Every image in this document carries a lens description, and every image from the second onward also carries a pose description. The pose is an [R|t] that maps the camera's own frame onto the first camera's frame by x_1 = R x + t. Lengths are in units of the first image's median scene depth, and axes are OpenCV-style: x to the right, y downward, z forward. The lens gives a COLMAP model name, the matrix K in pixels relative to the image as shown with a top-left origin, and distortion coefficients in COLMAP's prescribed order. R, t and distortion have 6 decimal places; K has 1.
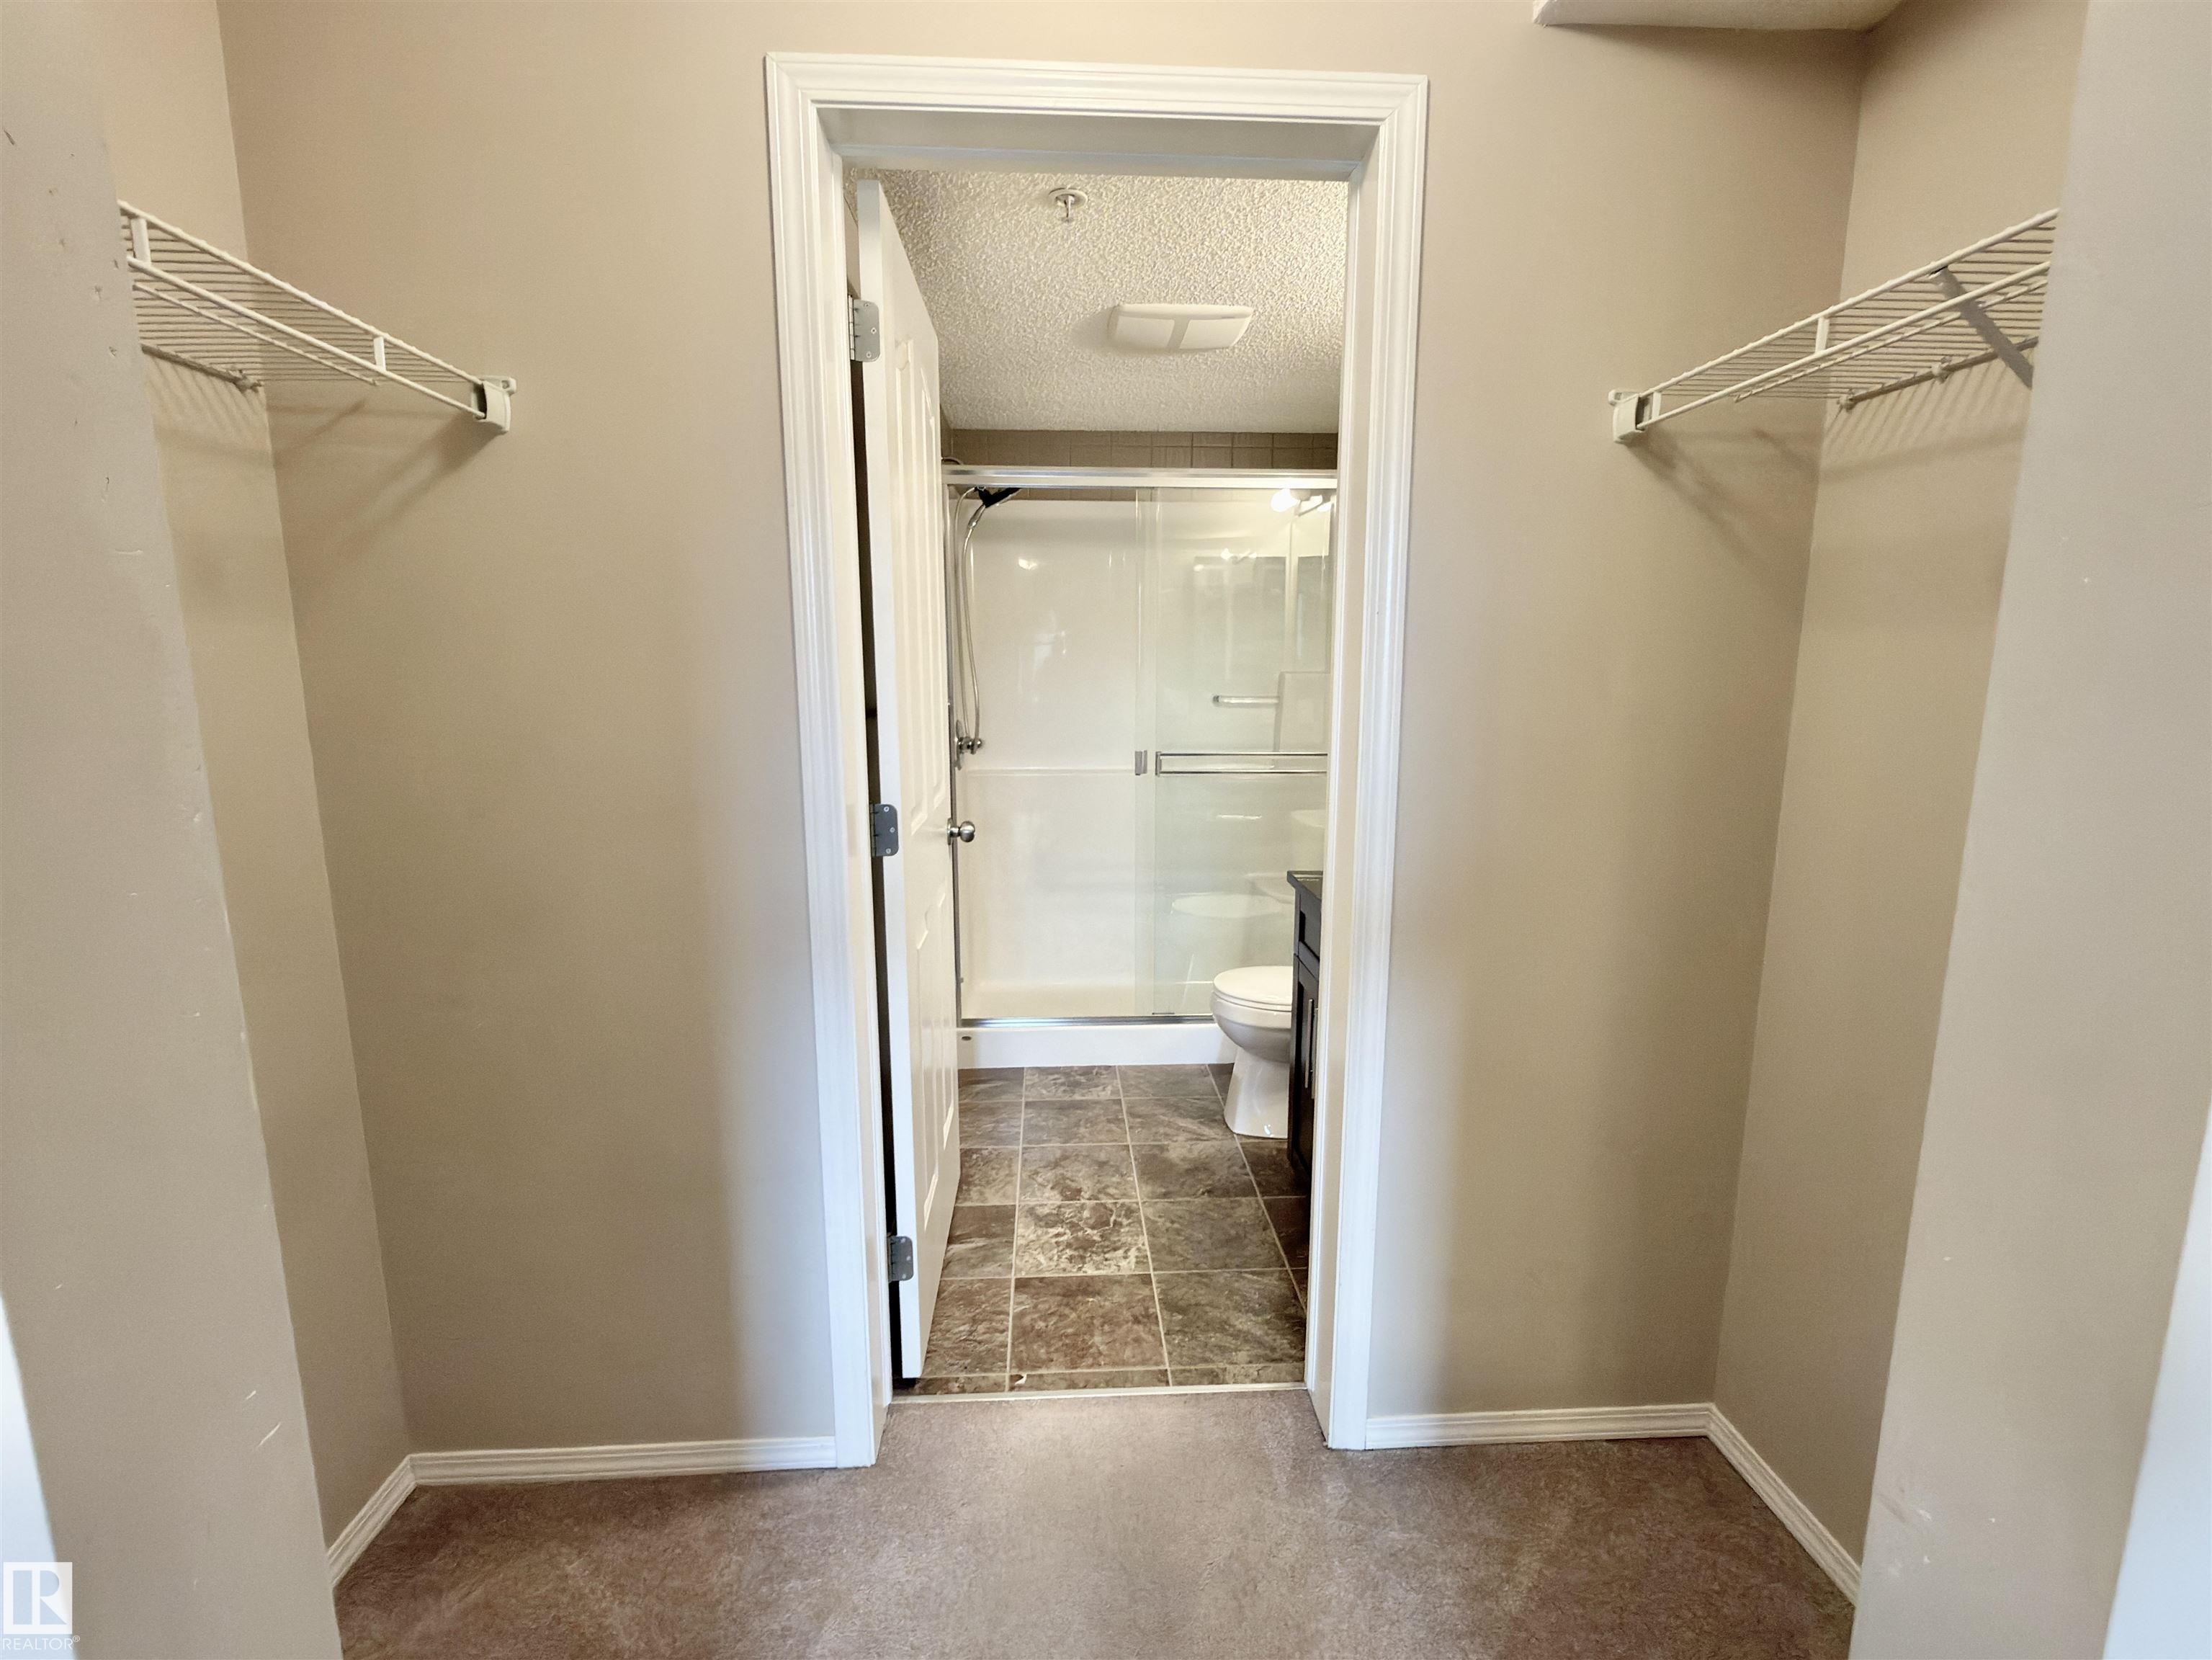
lens RADIAL K [[995.9, 0, 1080.8], [0, 995.9, 836.5], [0, 0, 1]] dist [0.000686, 0.000085]
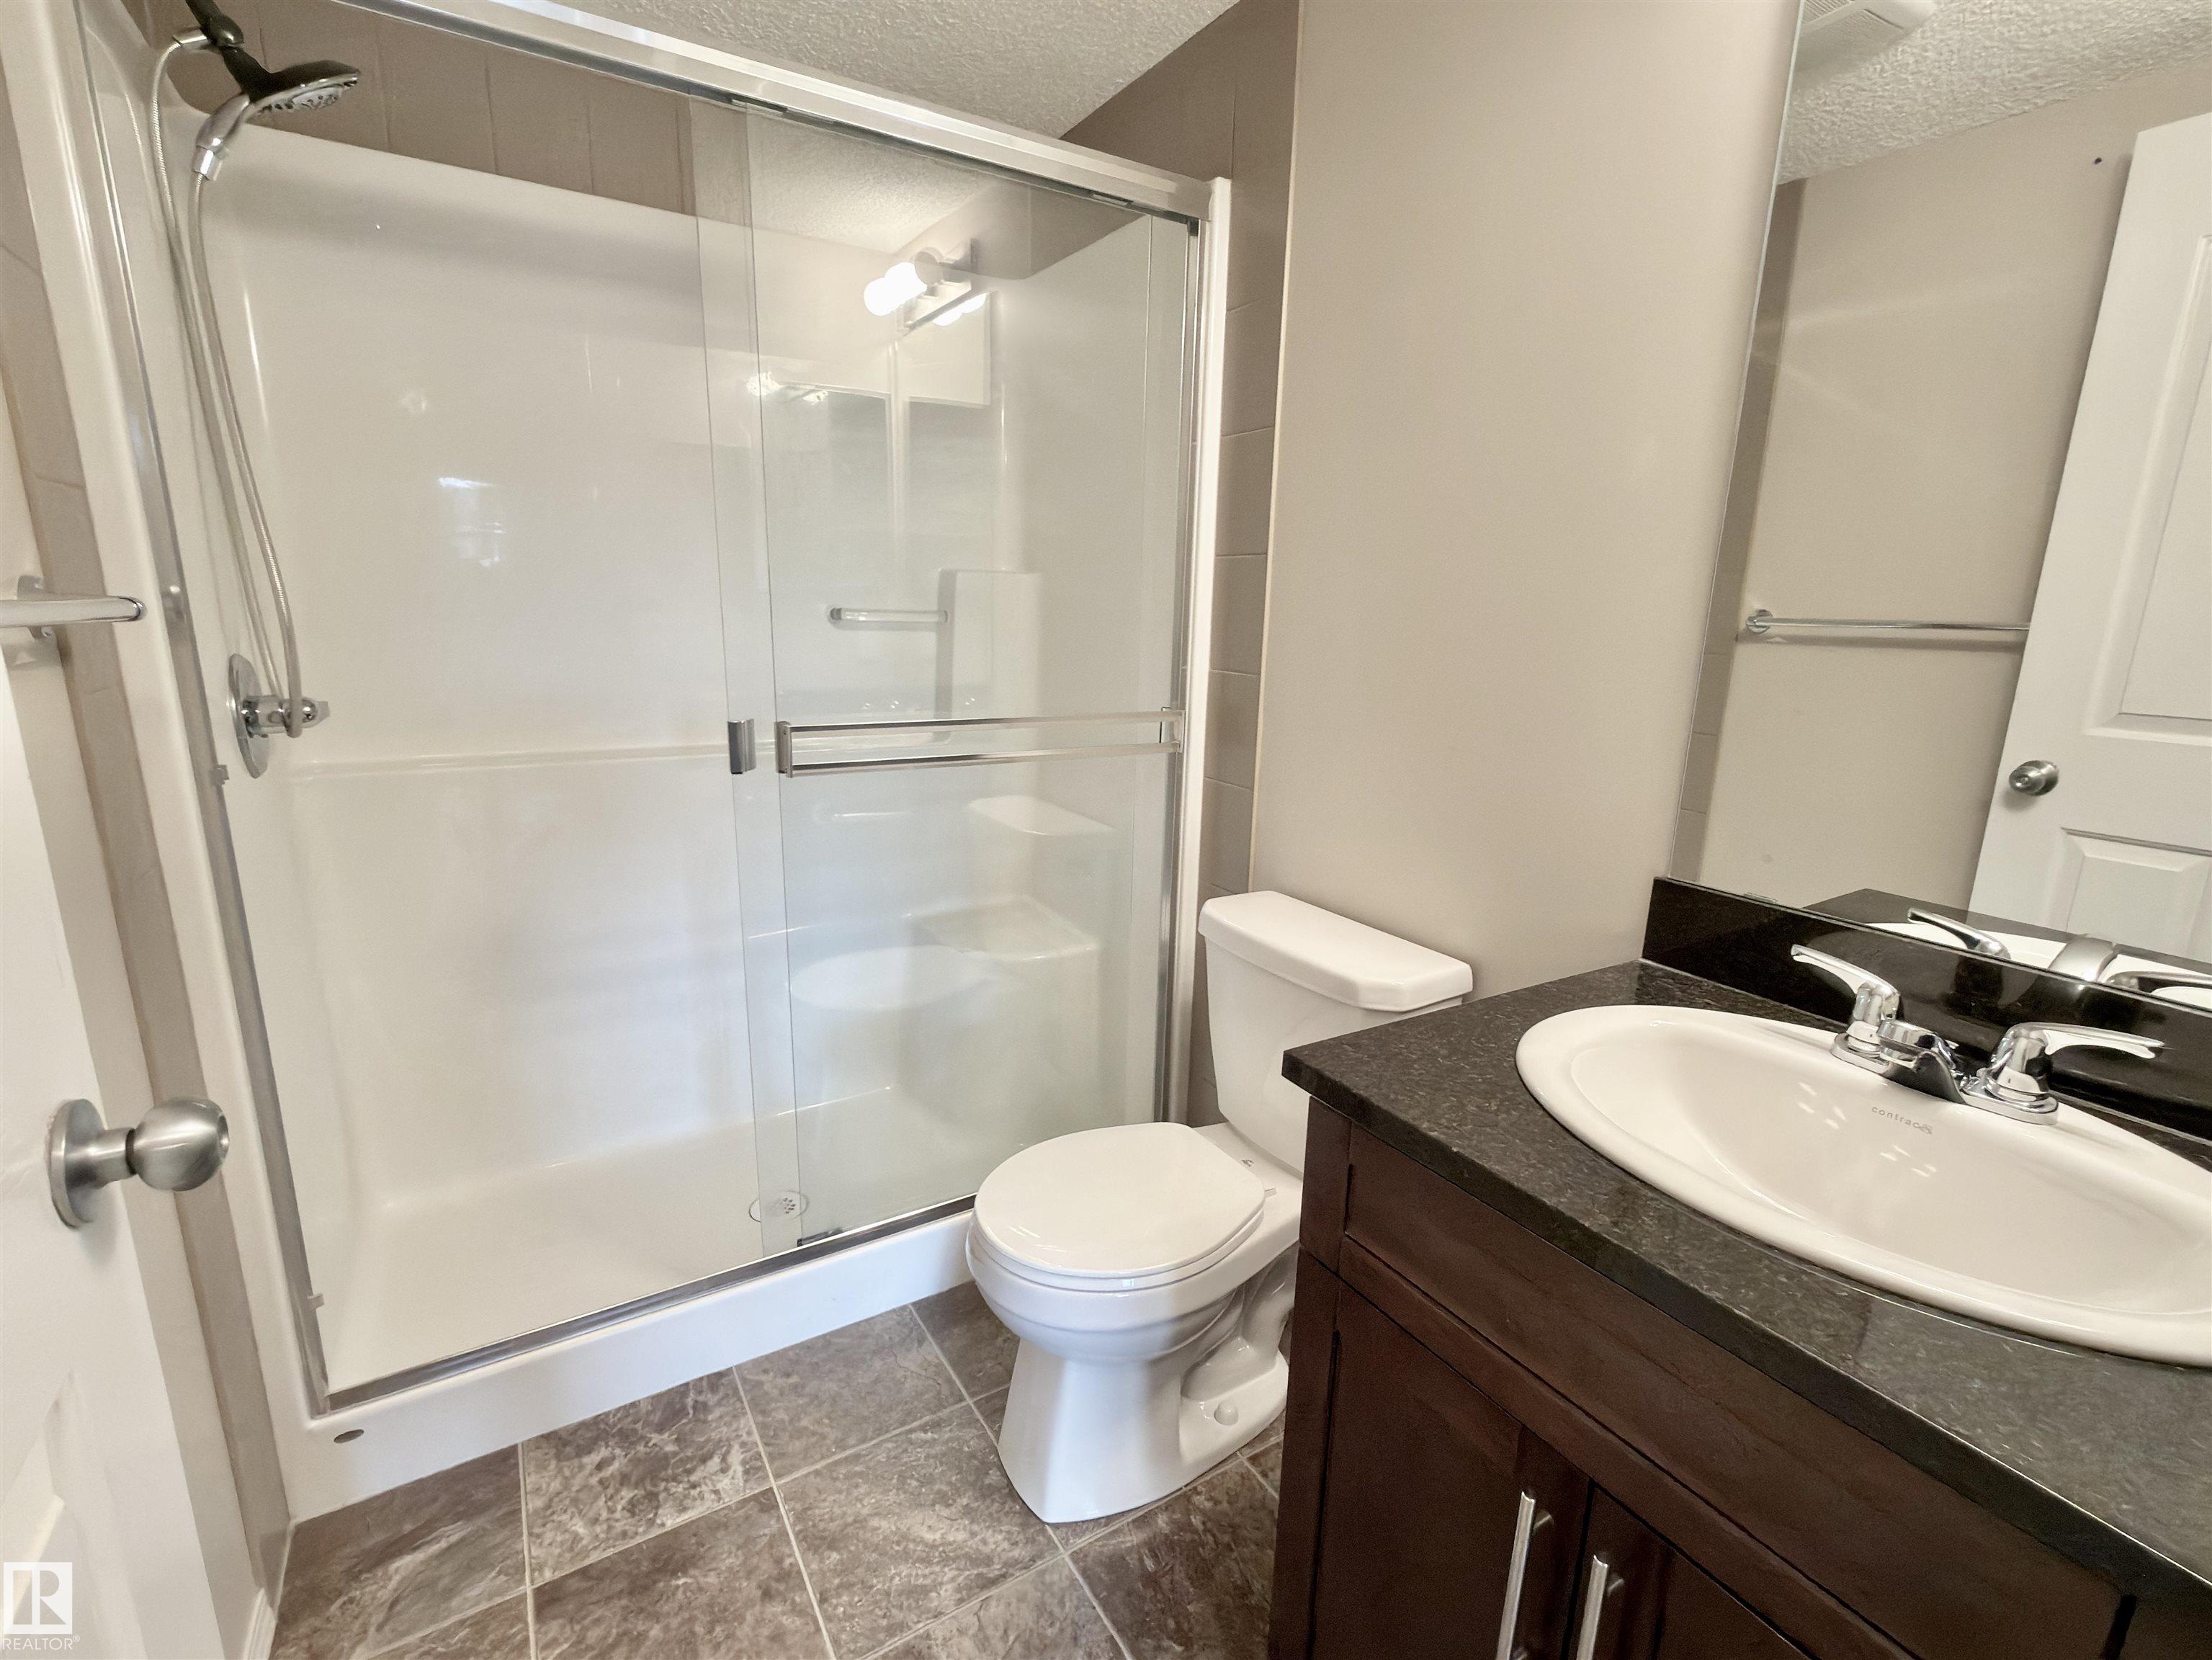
lens RADIAL K [[996.2, 0, 1154.7], [0, 996.2, 824.2], [0, 0, 1]] dist [0.004608, 0.000683]
pose [[0.846642, -0.108010, 0.521086, -0.013526], [0.074578, 0.993605, 0.084781, -0.039664], [-0.526911, -0.032917, 0.849283, 0.308073]]
